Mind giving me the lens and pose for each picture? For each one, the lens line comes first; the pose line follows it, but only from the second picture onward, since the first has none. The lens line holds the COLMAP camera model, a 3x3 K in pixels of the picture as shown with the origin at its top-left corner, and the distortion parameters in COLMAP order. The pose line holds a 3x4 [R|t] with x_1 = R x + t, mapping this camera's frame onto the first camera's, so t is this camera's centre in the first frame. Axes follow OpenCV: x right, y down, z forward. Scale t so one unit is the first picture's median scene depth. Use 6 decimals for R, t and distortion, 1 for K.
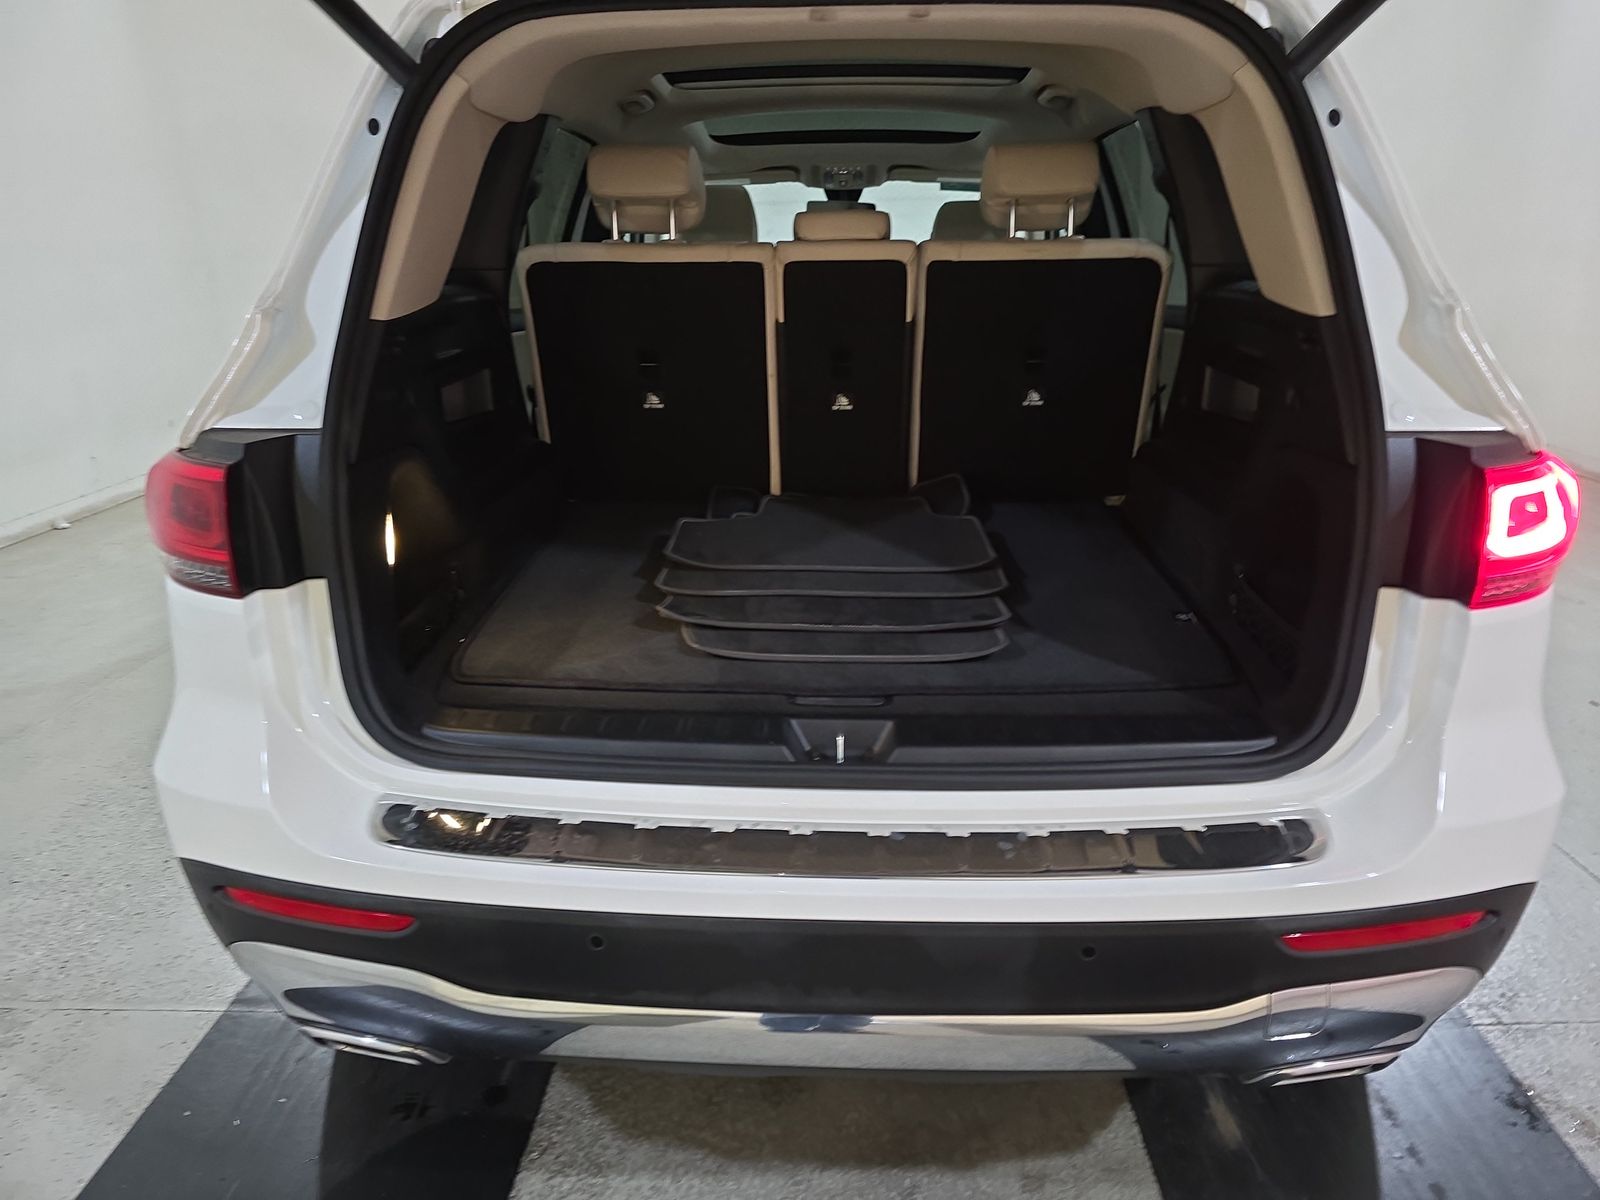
lens RADIAL K [[1071.9, 0, 800.0], [0, 1071.9, 600.0], [0, 0, 1]] dist [0.041852, -0.046217]
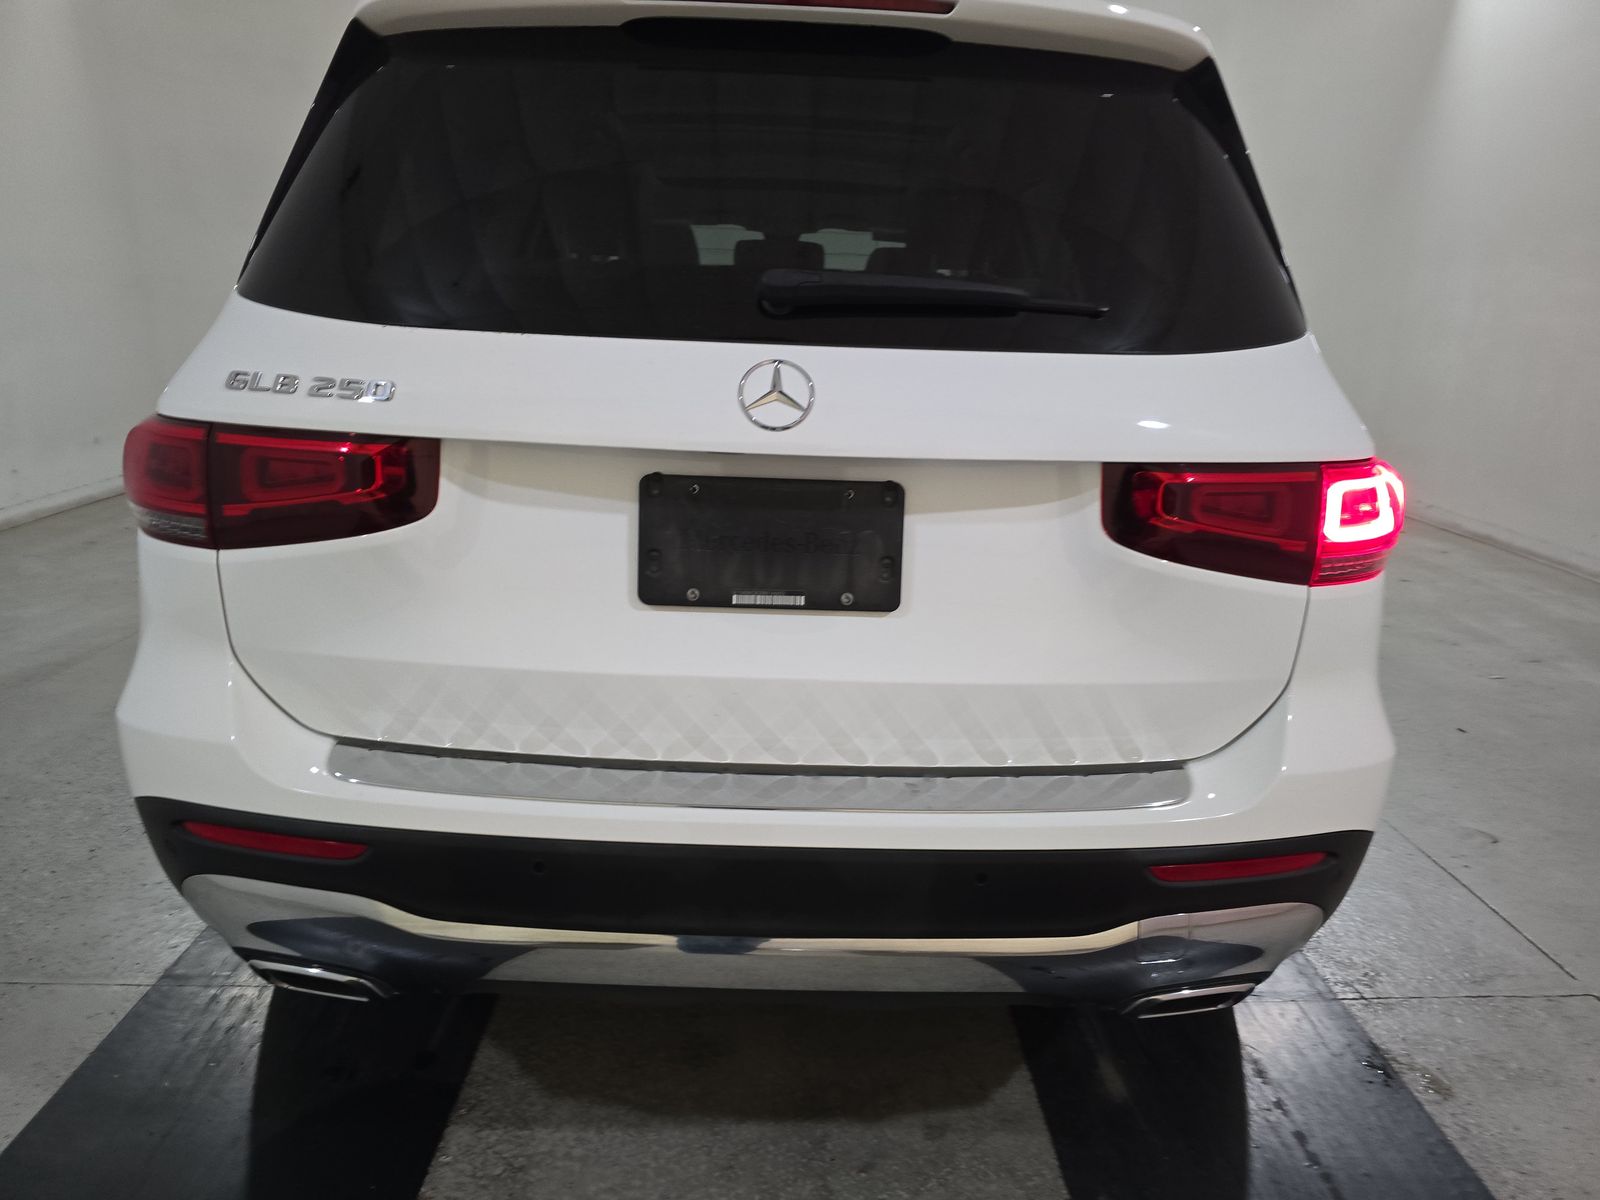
lens RADIAL K [[1071.9, 0, 800.0], [0, 1071.9, 600.0], [0, 0, 1]] dist [0.041852, -0.046217]
pose [[0.997533, 0.026291, 0.065095, -0.002142], [-0.022958, 0.998413, -0.051422, 0.067514], [-0.066343, 0.049801, 0.996553, -0.083477]]
